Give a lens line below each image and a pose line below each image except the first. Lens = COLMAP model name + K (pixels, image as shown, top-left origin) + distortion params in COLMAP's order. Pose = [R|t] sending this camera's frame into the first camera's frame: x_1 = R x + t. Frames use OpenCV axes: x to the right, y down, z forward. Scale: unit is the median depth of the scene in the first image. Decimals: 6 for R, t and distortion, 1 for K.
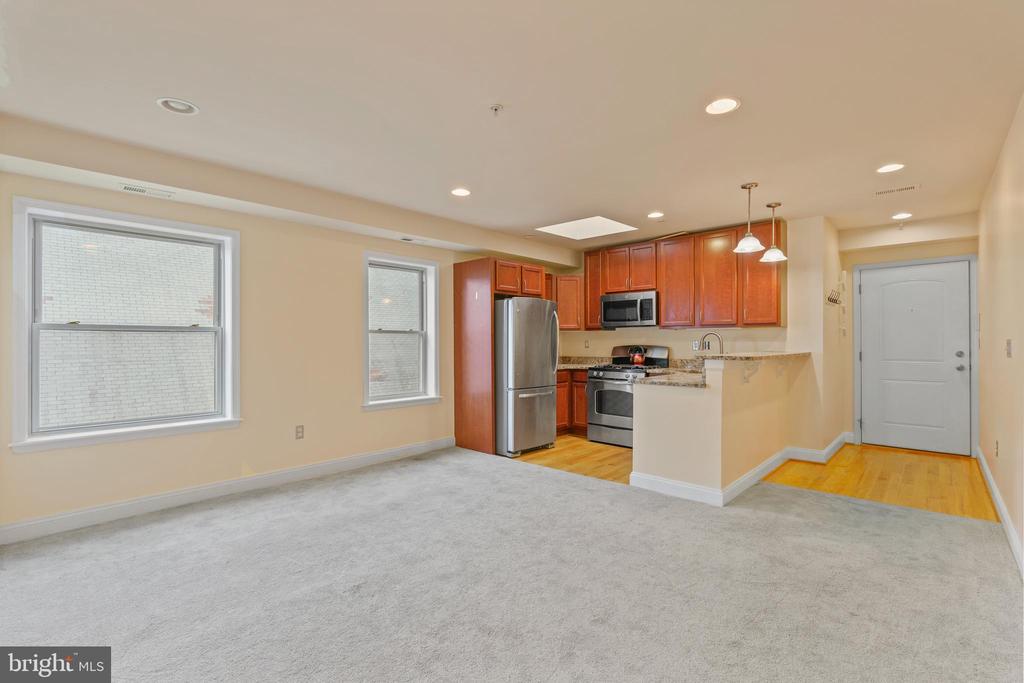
lens RADIAL K [[463.5, 0, 512.0], [0, 463.5, 341.5], [0, 0, 1]] dist [-0.002900, -0.000333]
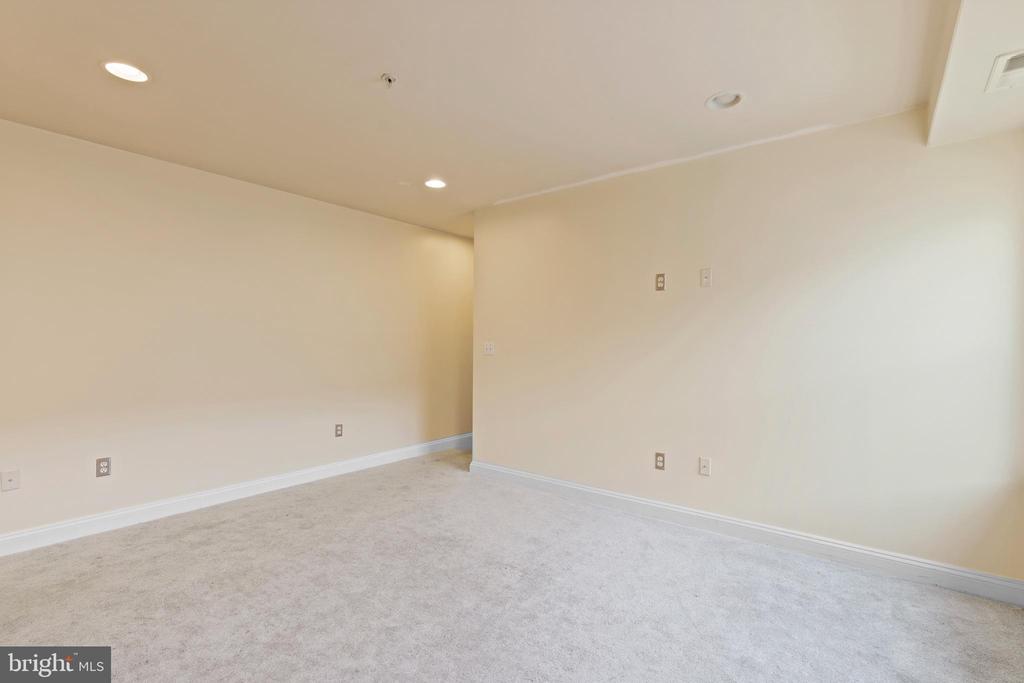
lens RADIAL K [[473.7, 0, 511.0], [0, 473.7, 333.8], [0, 0, 1]] dist [-0.003479, -0.000240]
pose [[-0.997225, -0.003672, -0.074359, -0.101491], [-0.003023, 0.999956, -0.008844, -0.005371], [0.074389, -0.008595, -0.997192, 0.971220]]
